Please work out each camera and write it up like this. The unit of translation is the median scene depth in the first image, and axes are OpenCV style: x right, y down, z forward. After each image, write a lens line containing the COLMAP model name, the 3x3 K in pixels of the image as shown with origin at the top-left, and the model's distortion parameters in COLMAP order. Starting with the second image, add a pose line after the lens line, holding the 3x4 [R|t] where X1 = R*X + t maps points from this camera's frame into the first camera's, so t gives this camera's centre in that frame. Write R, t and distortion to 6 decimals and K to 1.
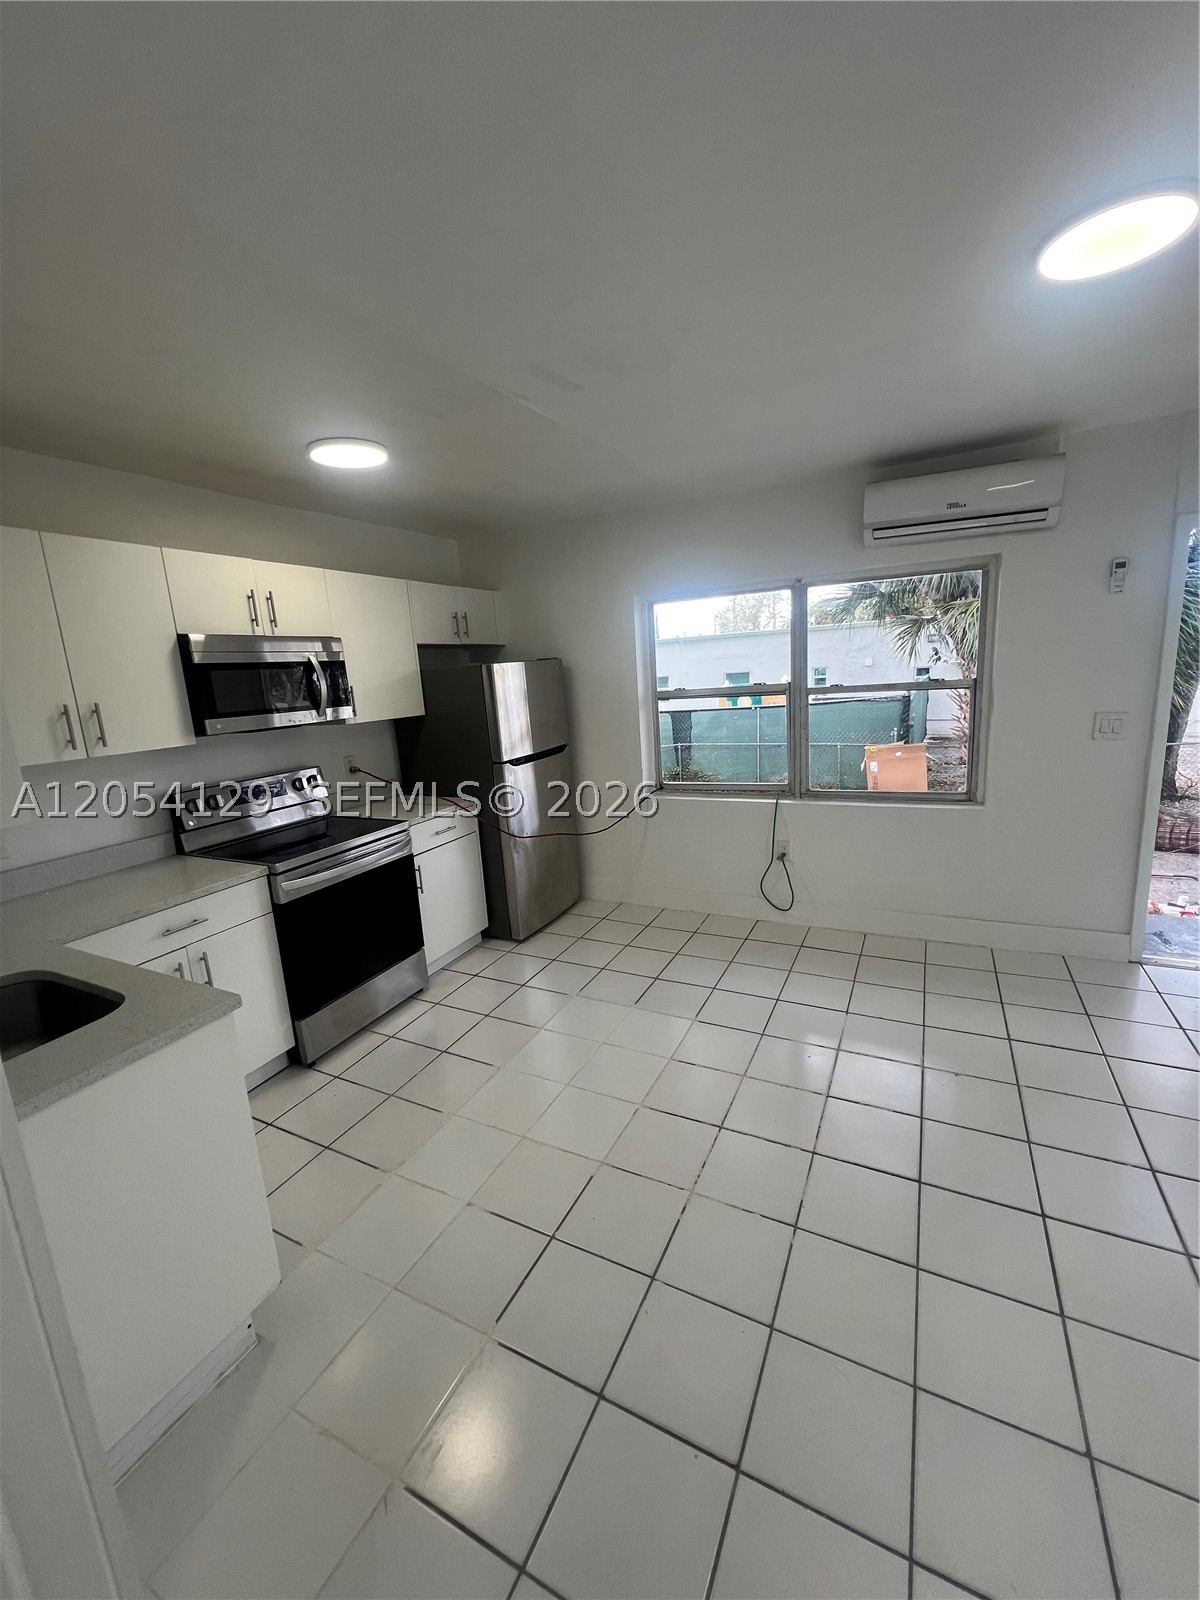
lens RADIAL K [[640.7, 0, 596.9], [0, 640.7, 794.4], [0, 0, 1]] dist [0.001977, 0.000582]
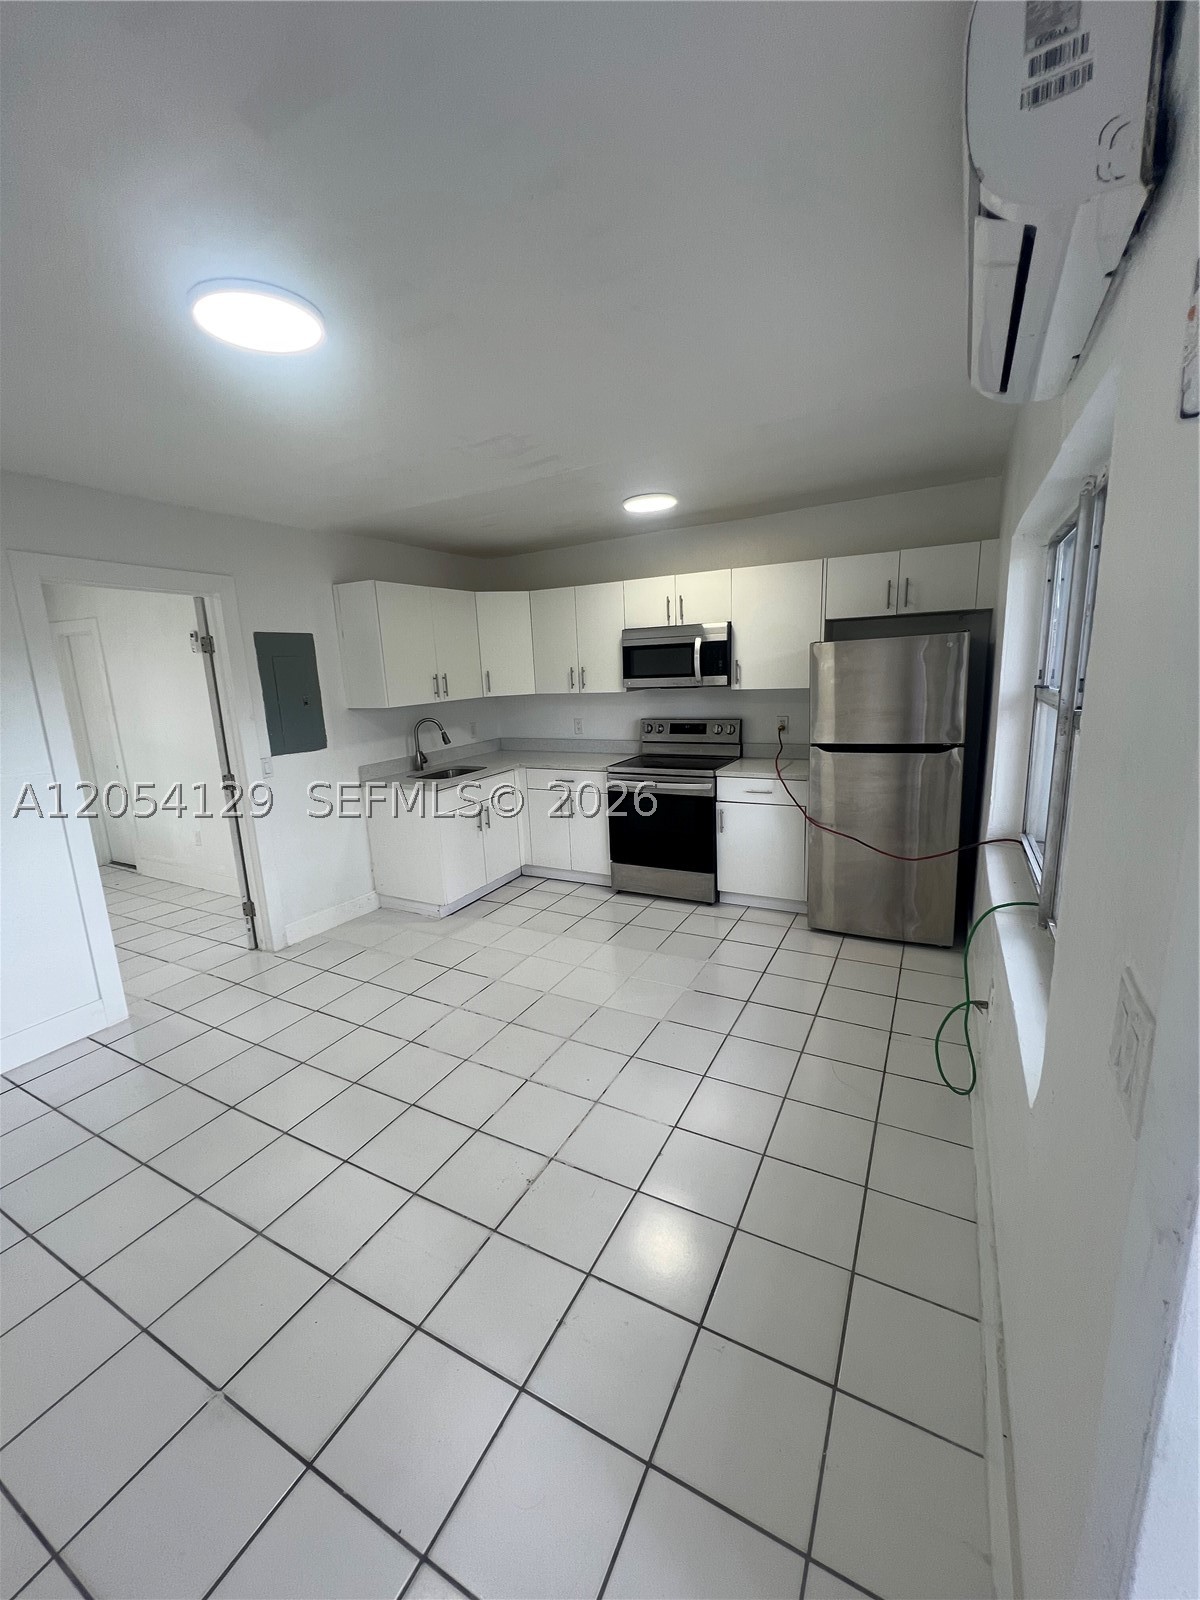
lens RADIAL K [[640.7, 0, 600.9], [0, 640.7, 801.2], [0, 0, 1]] dist [0.001977, 0.000582]
pose [[-0.019049, 0.259768, -0.965483, 0.946089], [-0.153065, 0.953517, 0.259569, -0.195741], [0.988032, 0.152727, 0.021598, 0.769953]]
